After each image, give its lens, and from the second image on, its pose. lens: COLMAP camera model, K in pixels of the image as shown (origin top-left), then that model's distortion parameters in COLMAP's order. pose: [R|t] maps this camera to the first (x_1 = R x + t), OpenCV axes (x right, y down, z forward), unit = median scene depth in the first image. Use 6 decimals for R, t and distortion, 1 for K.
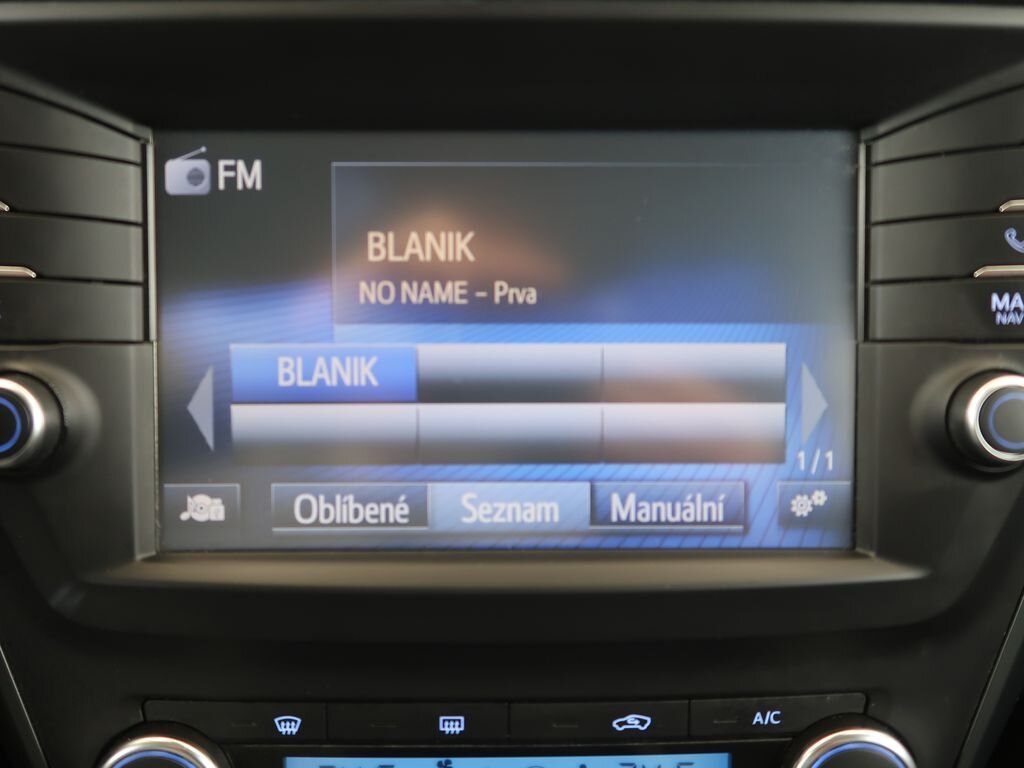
lens RADIAL K [[943.3, 0, 512.0], [0, 943.3, 384.0], [0, 0, 1]] dist [0.007931, -0.007464]
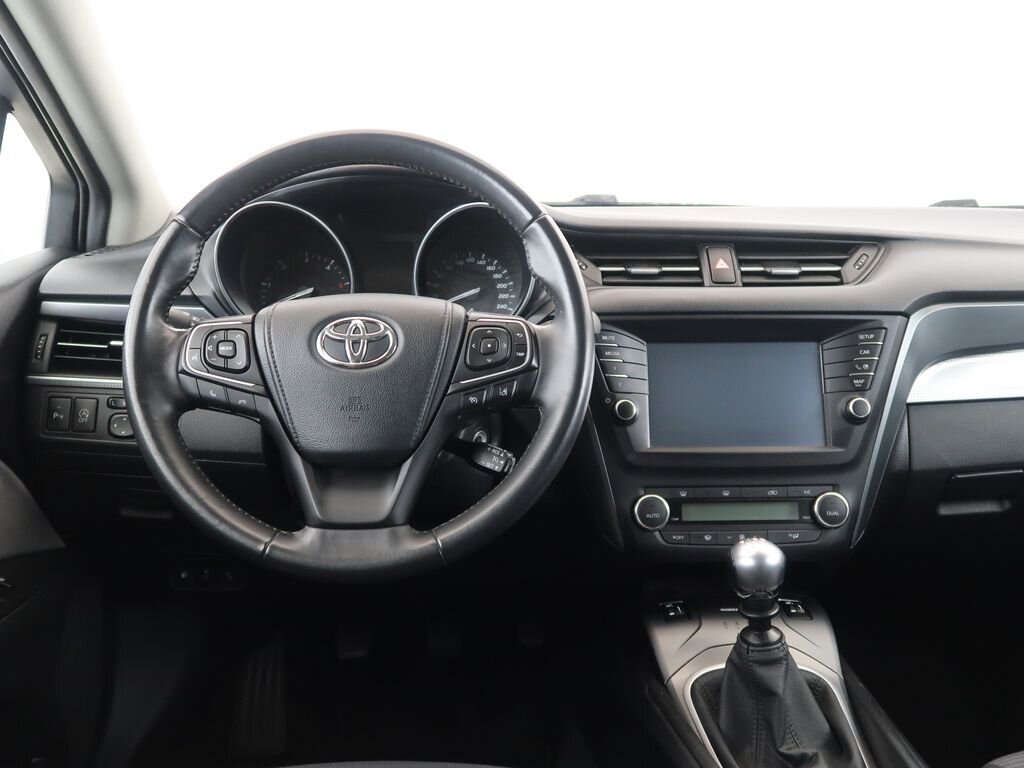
lens RADIAL K [[943.3, 0, 512.0], [0, 943.3, 384.0], [0, 0, 1]] dist [0.007931, -0.007464]
pose [[0.999726, -0.009629, 0.021353, -1.010754], [0.013761, 0.979140, -0.202721, 0.692497], [-0.018955, 0.202959, 0.979004, -2.826103]]
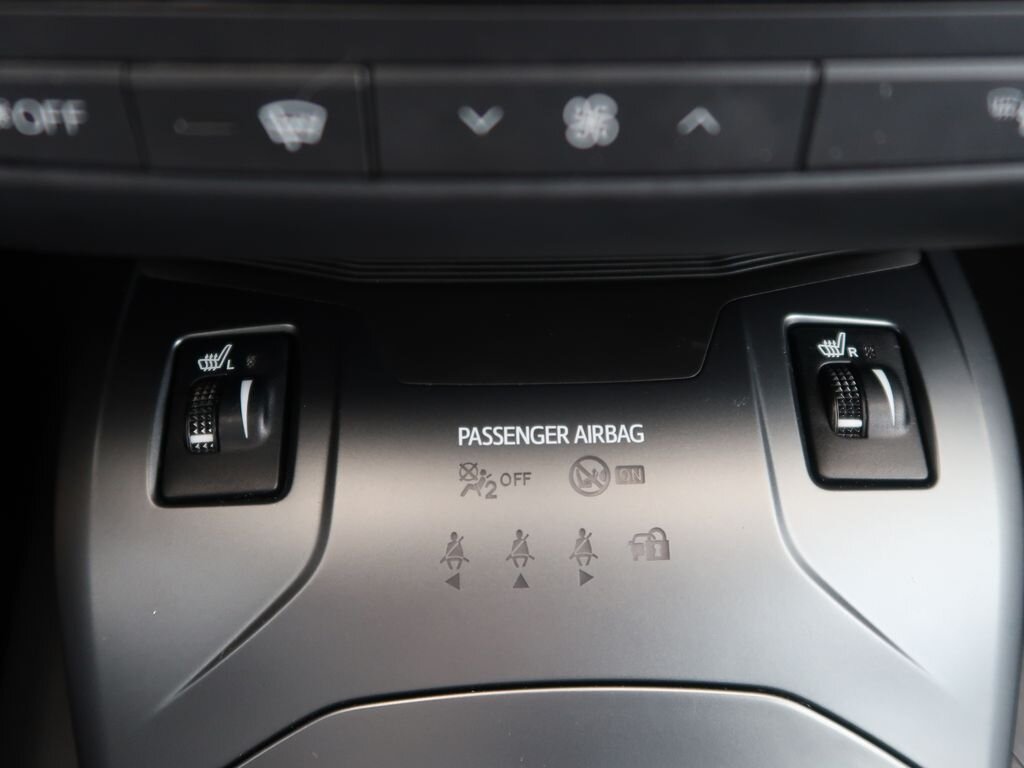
lens RADIAL K [[943.3, 0, 512.0], [0, 943.3, 384.0], [0, 0, 1]] dist [0.007931, -0.007464]
pose [[0.999714, -0.009985, 0.021741, -0.053106], [-0.004399, 0.816525, 0.577293, 0.382747], [-0.023516, -0.577224, 0.816248, 0.584319]]
